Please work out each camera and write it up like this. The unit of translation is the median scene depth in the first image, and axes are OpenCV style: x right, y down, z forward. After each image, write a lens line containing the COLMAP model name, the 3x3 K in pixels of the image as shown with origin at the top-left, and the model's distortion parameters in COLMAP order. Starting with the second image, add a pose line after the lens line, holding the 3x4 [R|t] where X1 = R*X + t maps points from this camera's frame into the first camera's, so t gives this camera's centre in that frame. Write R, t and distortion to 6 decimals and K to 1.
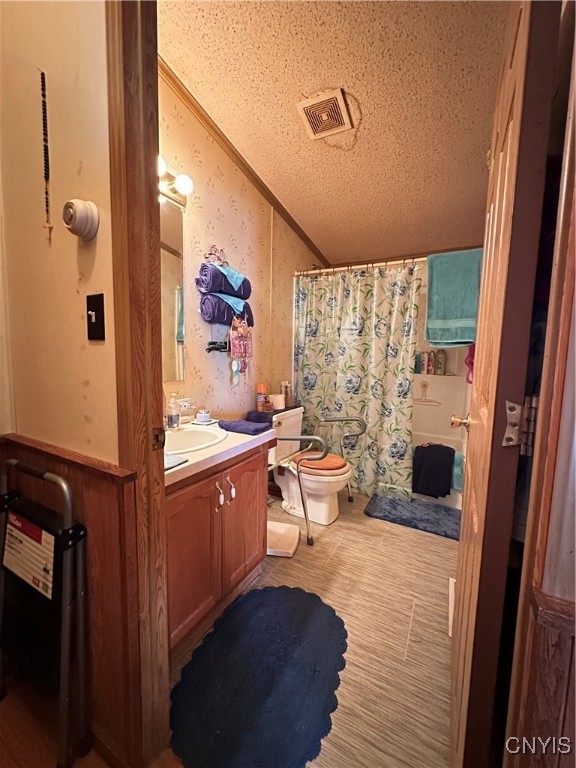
lens RADIAL K [[311.0, 0, 287.7], [0, 311.0, 383.1], [0, 0, 1]] dist [-0.001644, 0.000109]
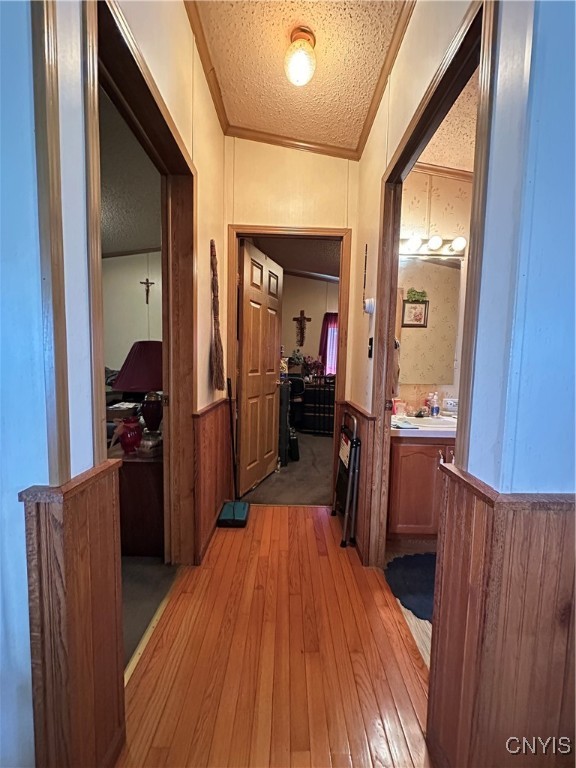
lens RADIAL K [[311.0, 0, 288.2], [0, 311.0, 383.6], [0, 0, 1]] dist [-0.001644, 0.000109]
pose [[0.490177, 0.054719, -0.869903, 1.027949], [-0.091209, 0.995768, 0.011242, 0.074480], [0.866837, 0.073832, 0.493094, -0.590564]]
